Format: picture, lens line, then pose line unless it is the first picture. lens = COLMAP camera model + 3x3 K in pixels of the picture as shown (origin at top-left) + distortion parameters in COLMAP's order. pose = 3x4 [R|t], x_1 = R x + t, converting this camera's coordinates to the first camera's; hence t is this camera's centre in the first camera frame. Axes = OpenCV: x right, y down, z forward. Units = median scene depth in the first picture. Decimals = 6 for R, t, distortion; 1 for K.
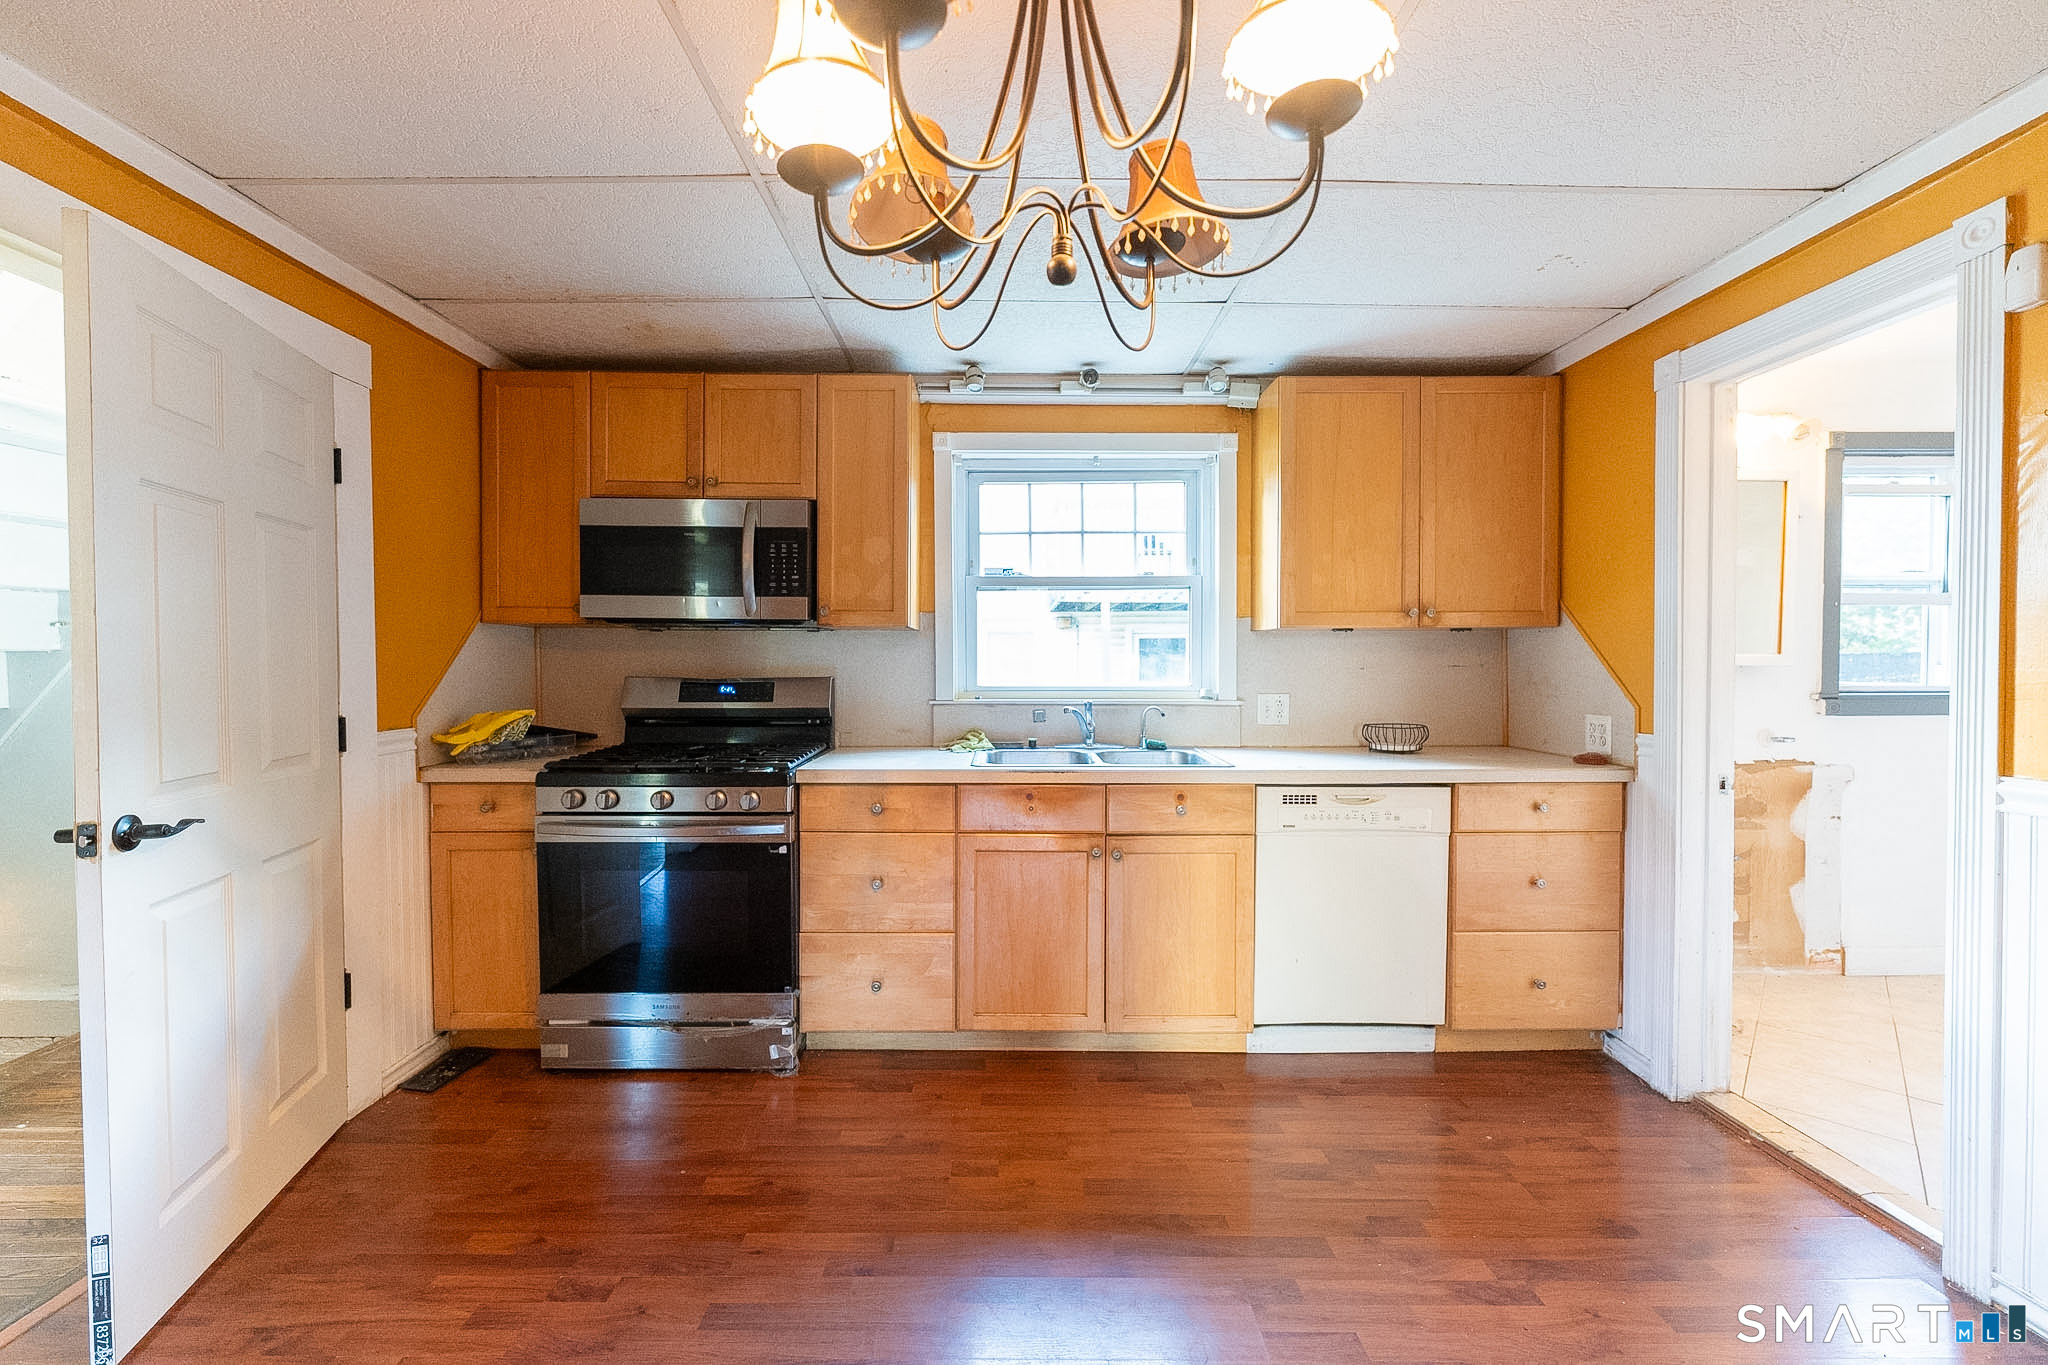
lens RADIAL K [[813.4, 0, 1018.1], [0, 813.4, 677.5], [0, 0, 1]] dist [-0.000144, -0.000690]
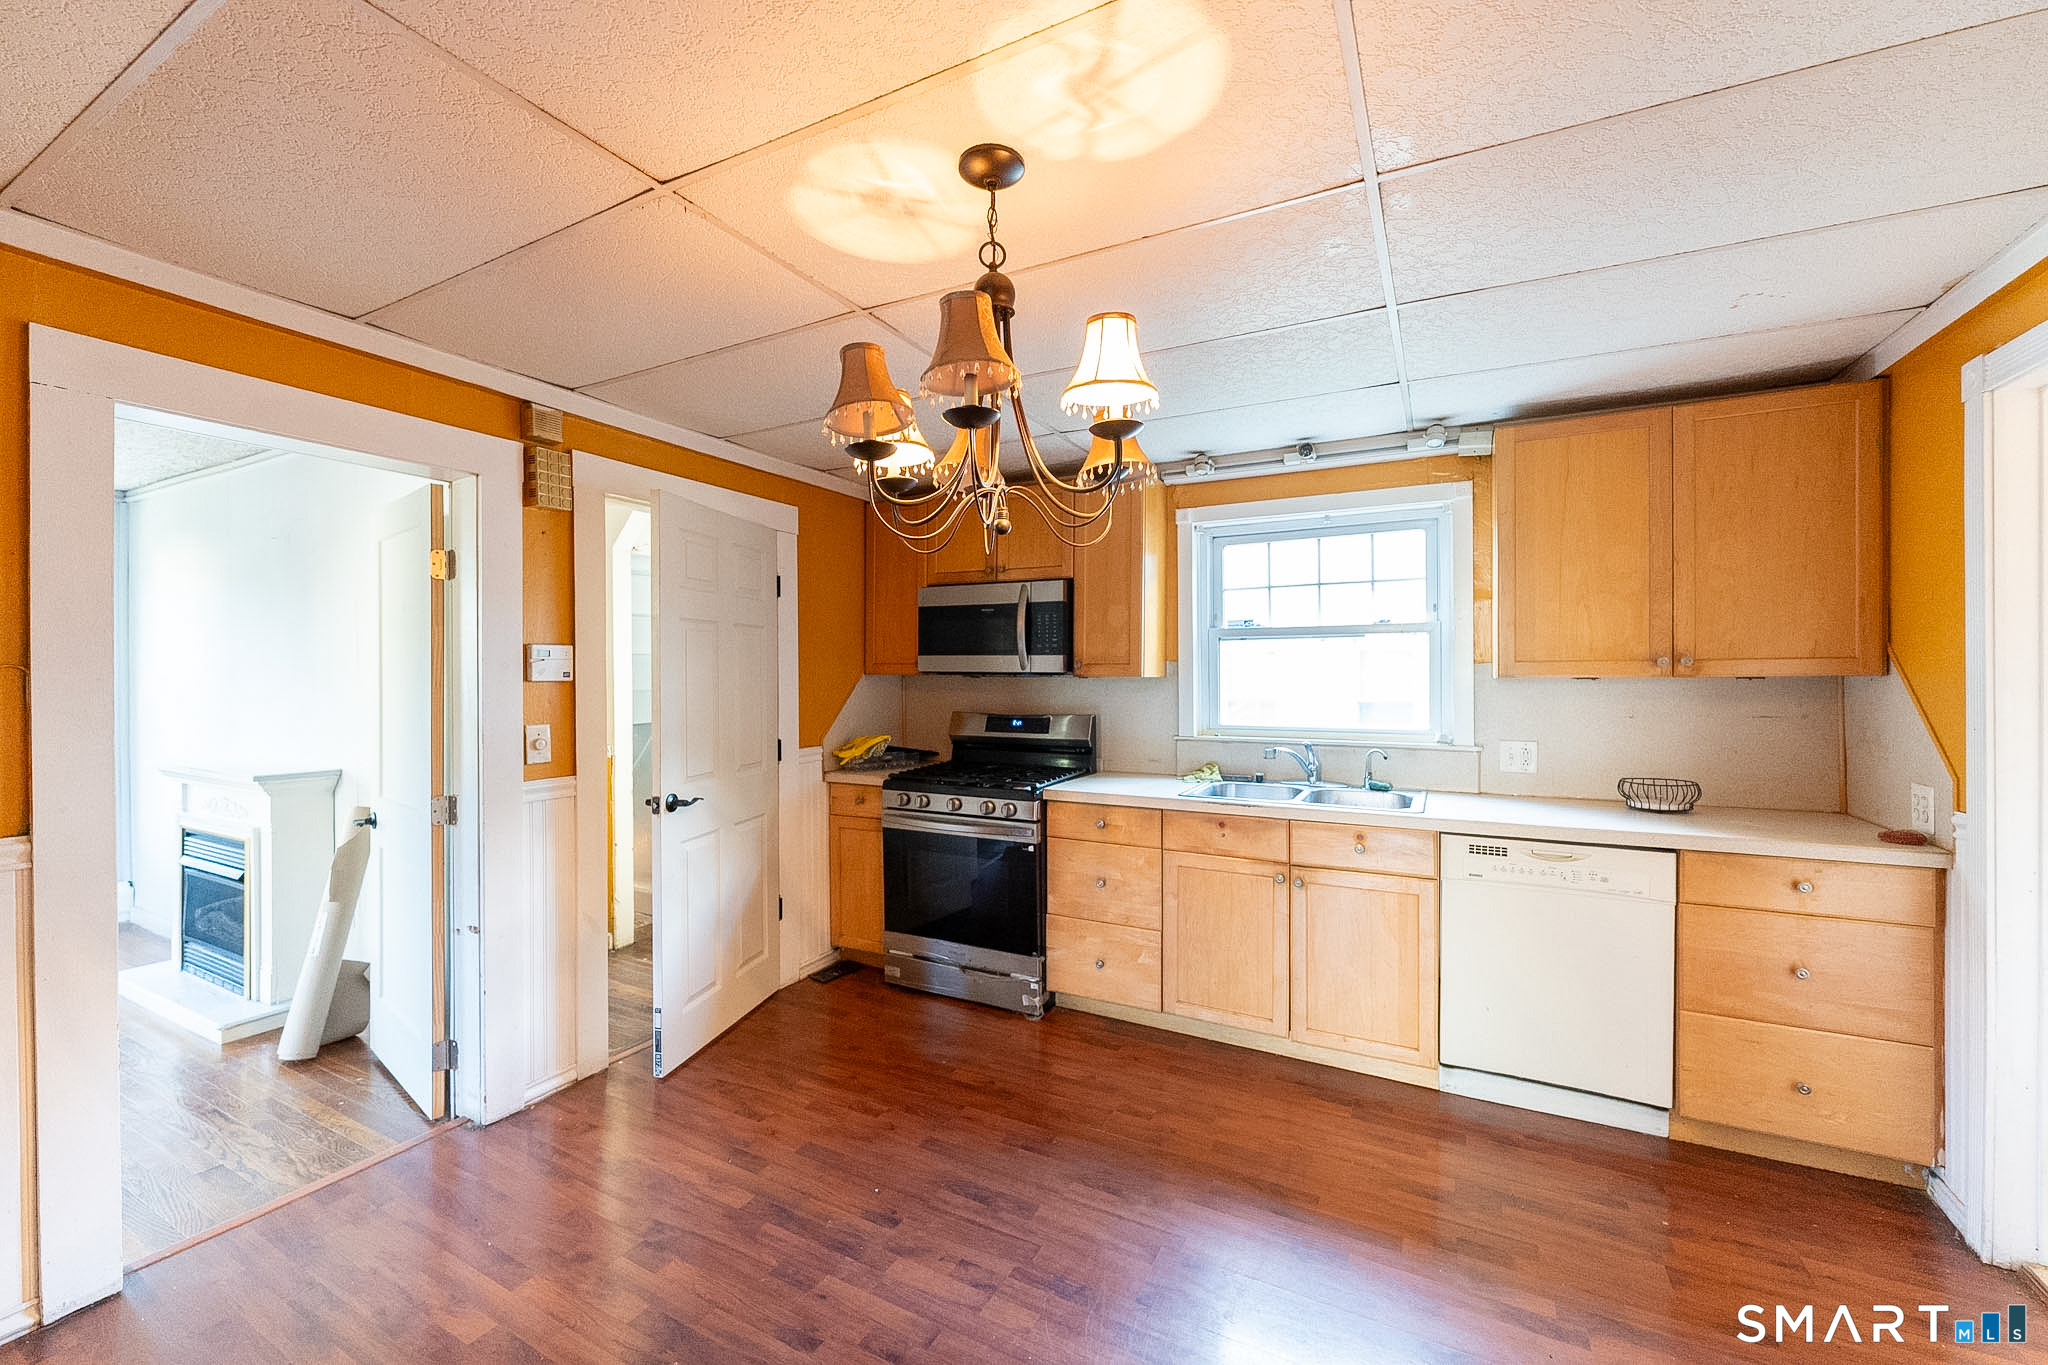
lens RADIAL K [[813.4, 0, 1018.1], [0, 813.4, 677.5], [0, 0, 1]] dist [-0.000144, -0.000690]
pose [[0.880841, 0.000177, -0.473413, 0.309033], [-0.006496, 0.999910, -0.011713, -0.050971], [0.473368, 0.013392, 0.880763, -0.180396]]
